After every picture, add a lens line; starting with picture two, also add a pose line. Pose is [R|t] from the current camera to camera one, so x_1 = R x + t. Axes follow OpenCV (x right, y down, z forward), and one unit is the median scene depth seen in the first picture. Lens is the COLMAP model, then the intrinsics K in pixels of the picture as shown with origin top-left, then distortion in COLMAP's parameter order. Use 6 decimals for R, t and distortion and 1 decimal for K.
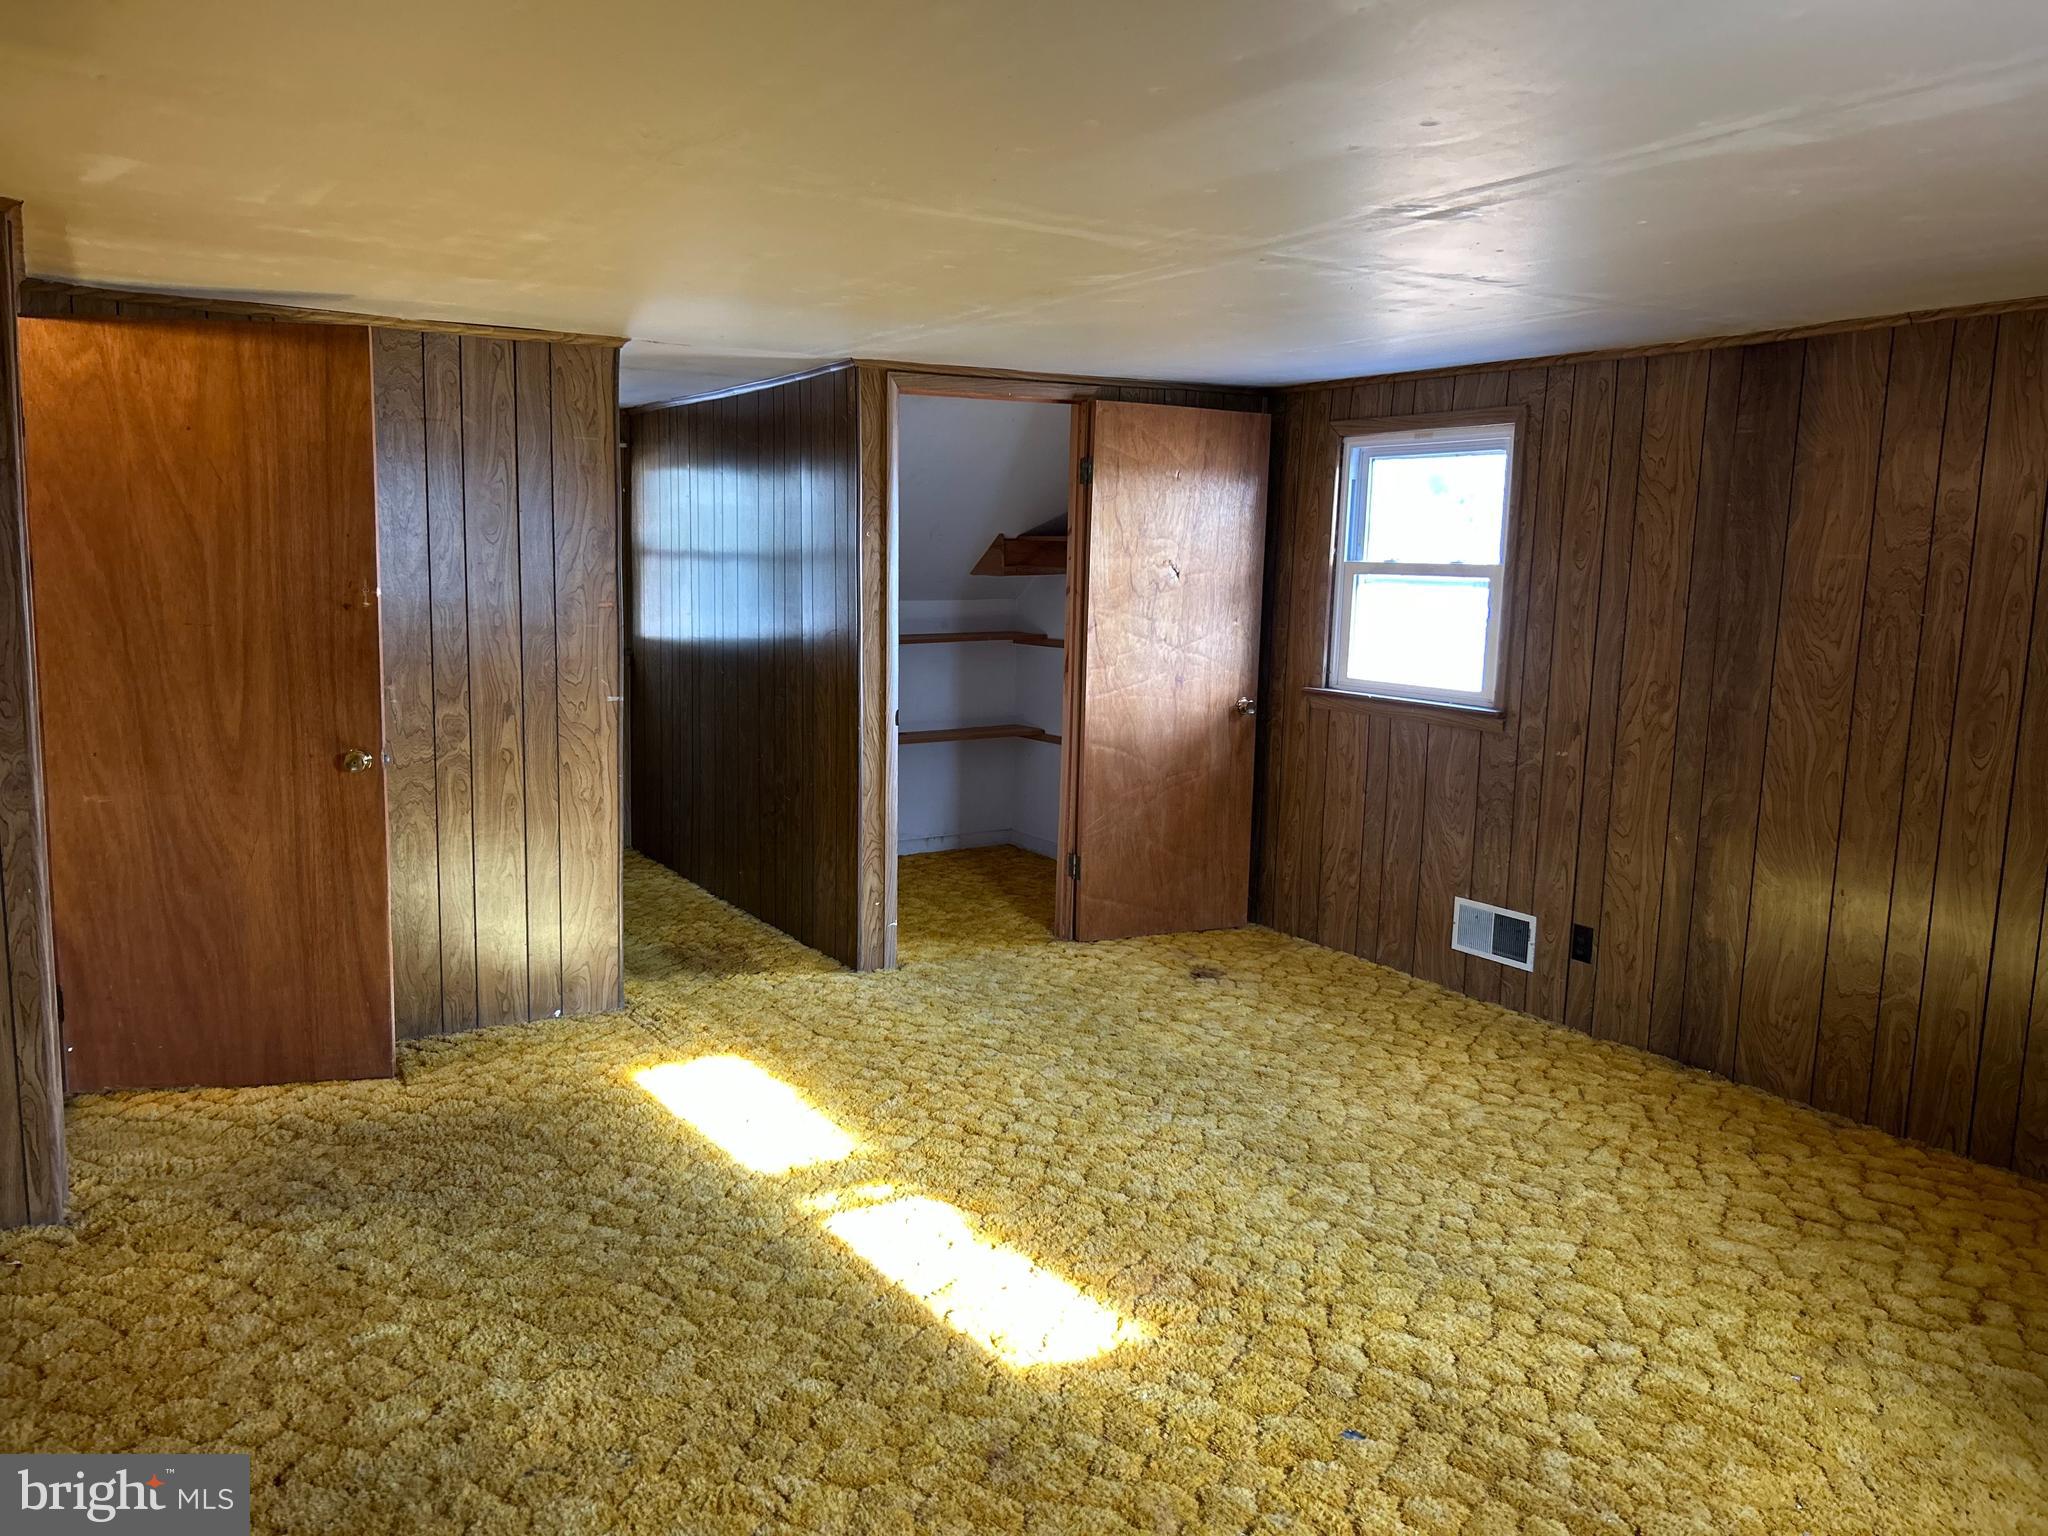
lens RADIAL K [[1521.5, 0, 1024.0], [0, 1521.5, 768.0], [0, 0, 1]] dist [0.073140, -0.100068]
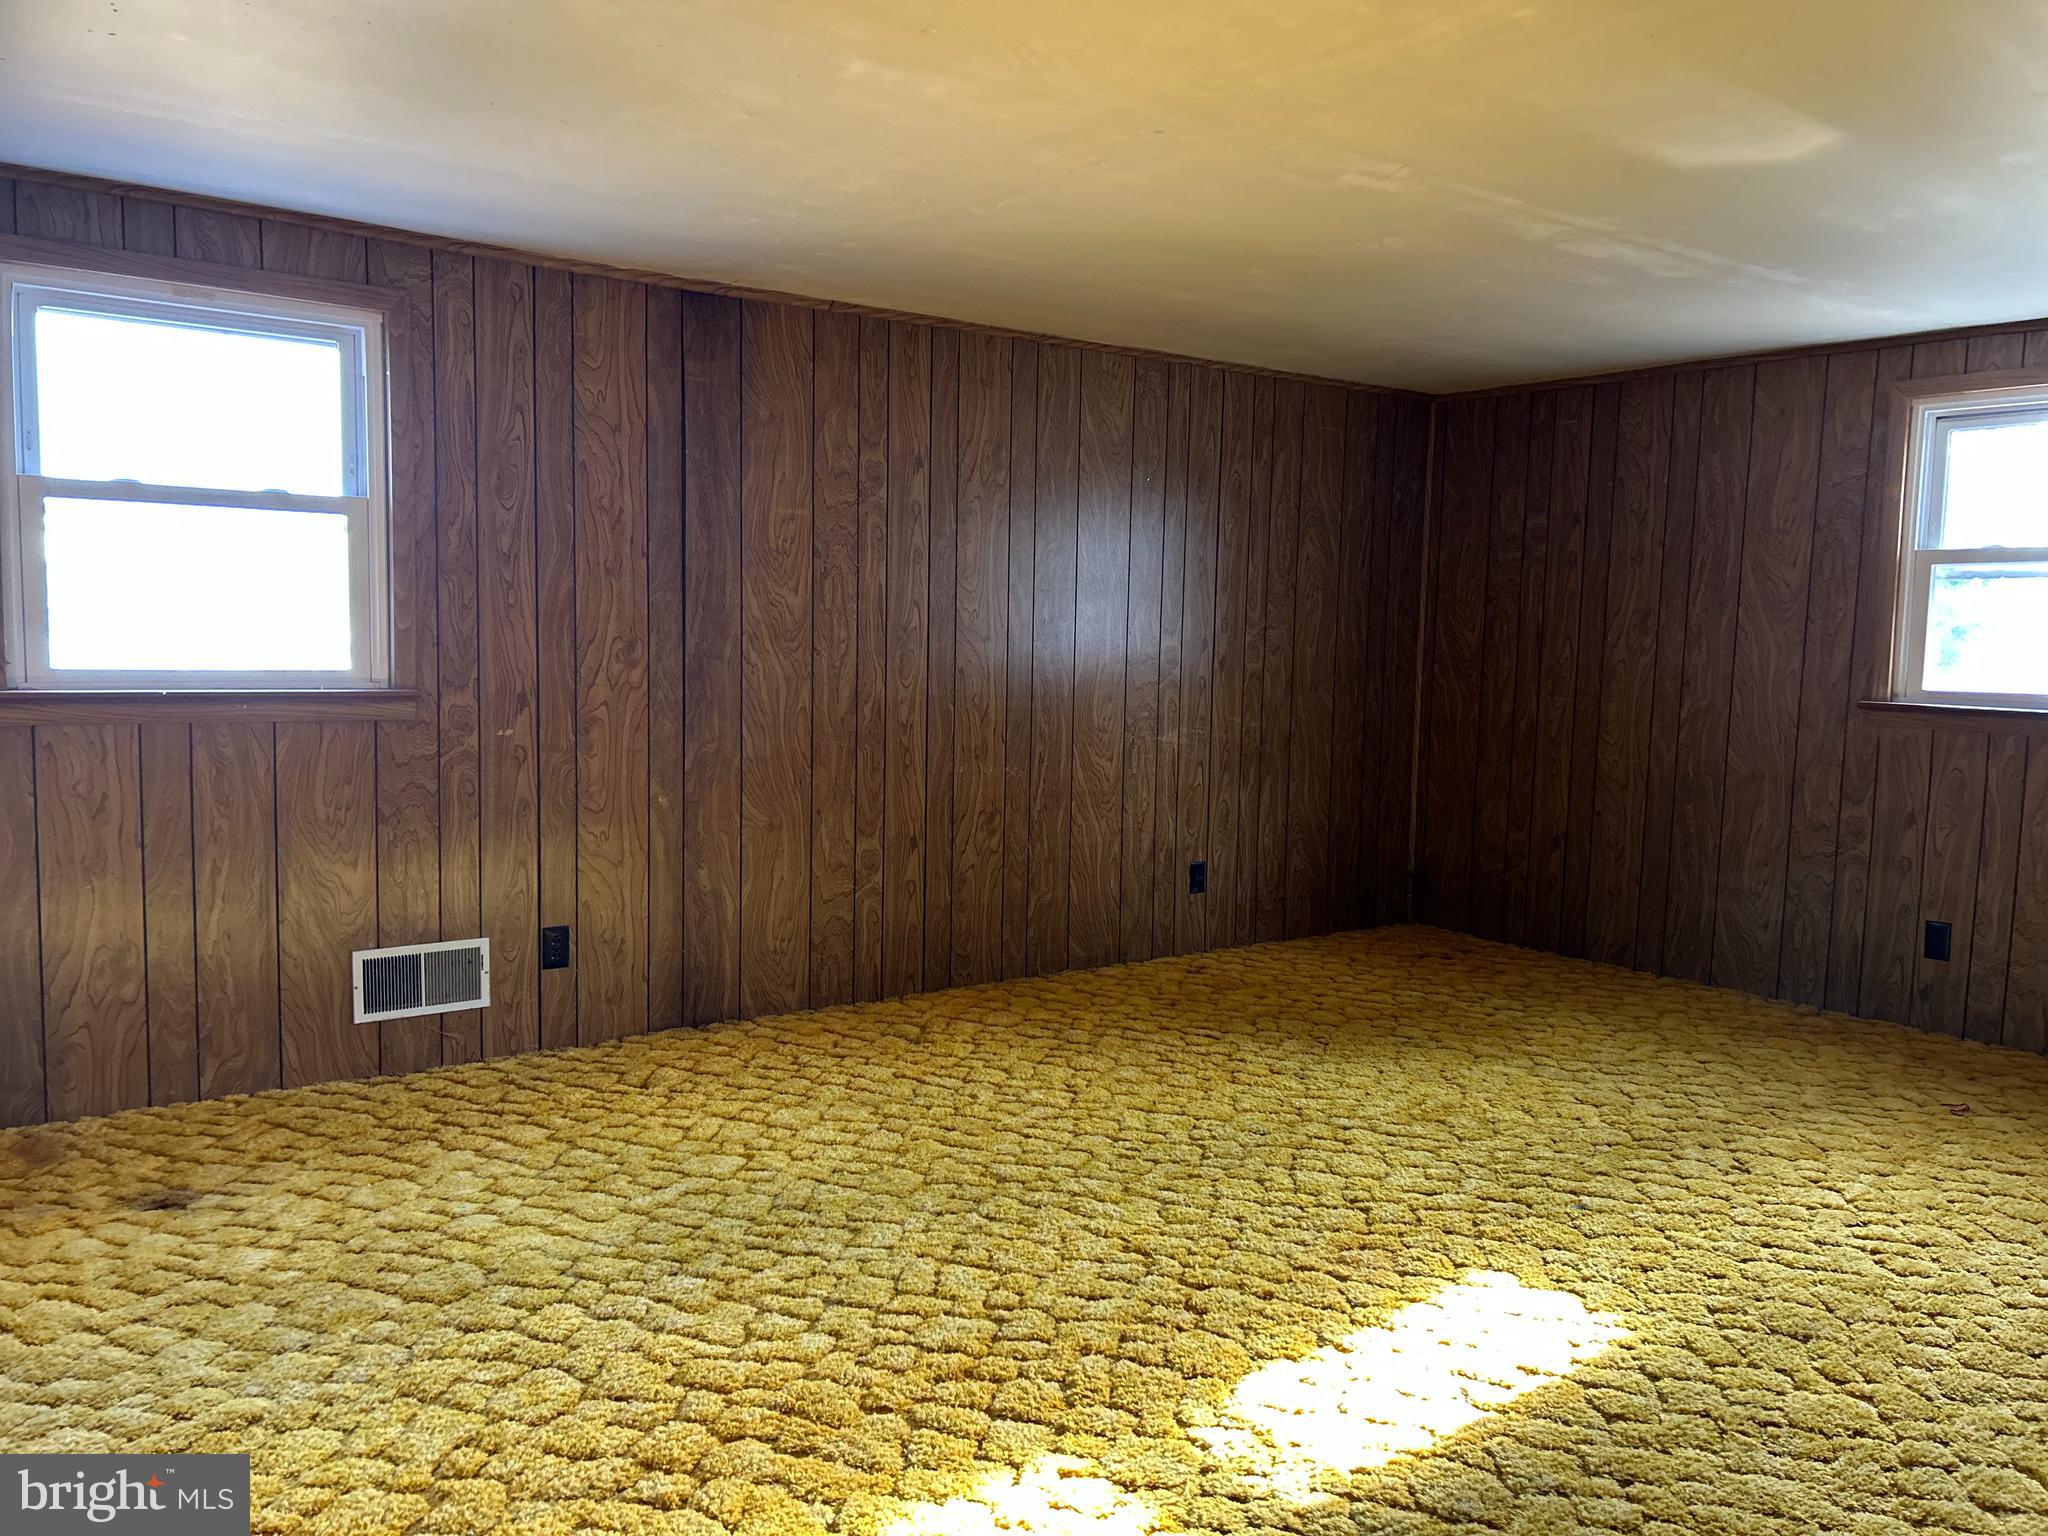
lens RADIAL K [[1521.5, 0, 1024.0], [0, 1521.5, 768.0], [0, 0, 1]] dist [0.073140, -0.100068]
pose [[-0.068588, -0.118756, 0.990552, -0.536309], [0.113808, 0.985477, 0.126027, -0.068747], [-0.991132, 0.121377, -0.054077, 0.841327]]
